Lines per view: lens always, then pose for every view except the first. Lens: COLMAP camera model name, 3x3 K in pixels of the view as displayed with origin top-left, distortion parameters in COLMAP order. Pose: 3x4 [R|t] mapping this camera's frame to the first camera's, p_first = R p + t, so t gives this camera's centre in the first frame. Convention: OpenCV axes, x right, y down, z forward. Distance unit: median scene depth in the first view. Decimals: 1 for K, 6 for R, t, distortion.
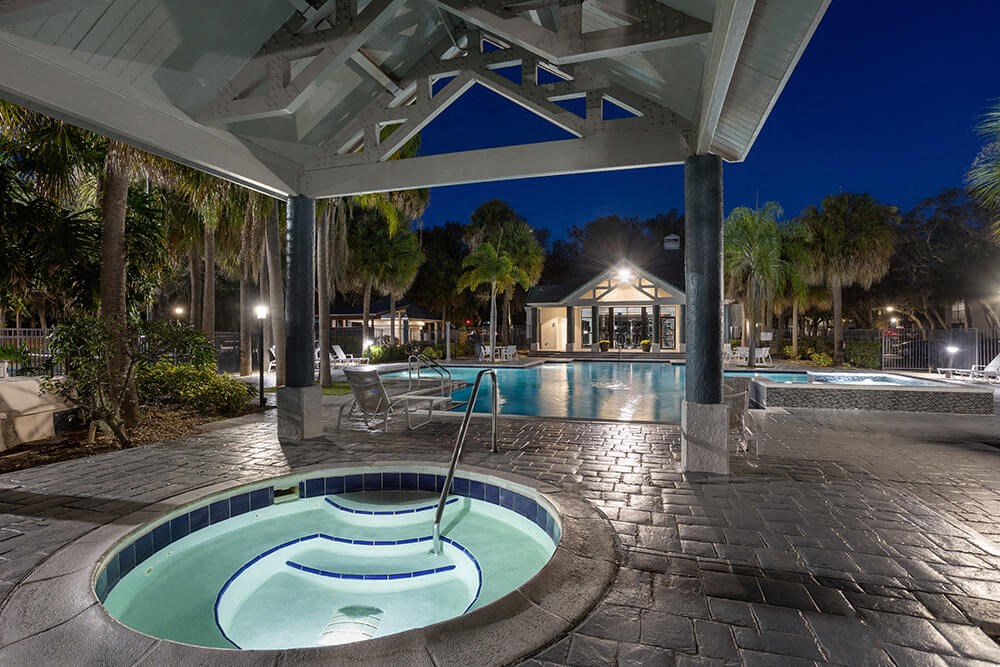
lens RADIAL K [[506.9, 0, 497.0], [0, 506.9, 332.8], [0, 0, 1]] dist [-0.041699, 0.000346]
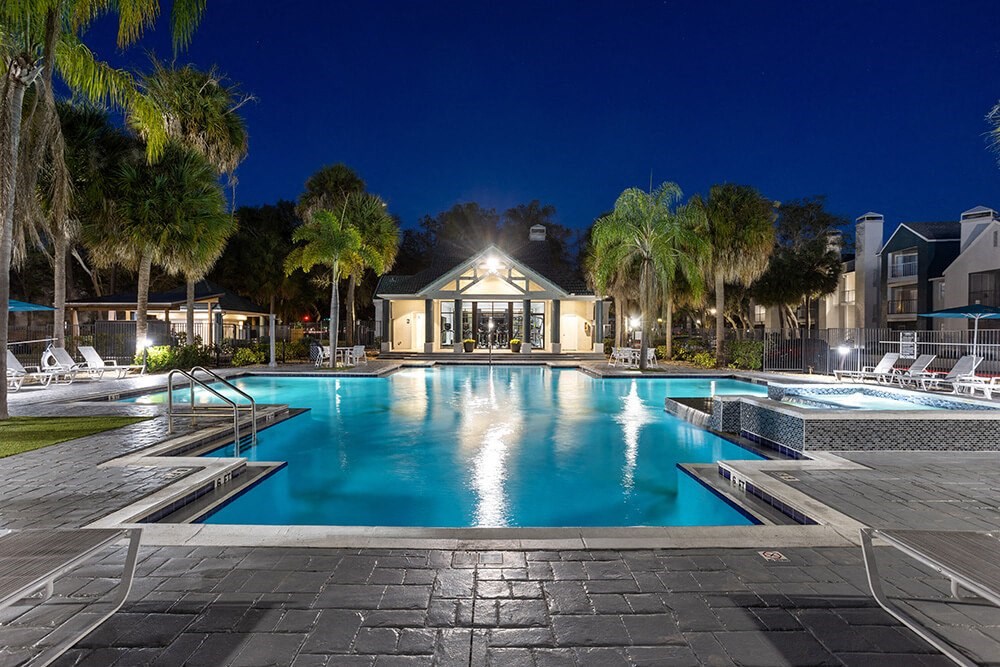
lens RADIAL K [[506.9, 0, 496.0], [0, 506.9, 333.7], [0, 0, 1]] dist [-0.041699, 0.000346]
pose [[0.954809, 0.005542, 0.297169, -0.000703], [-0.007114, 0.999966, 0.004210, 0.001239], [-0.297135, -0.006133, 0.954816, 0.167885]]
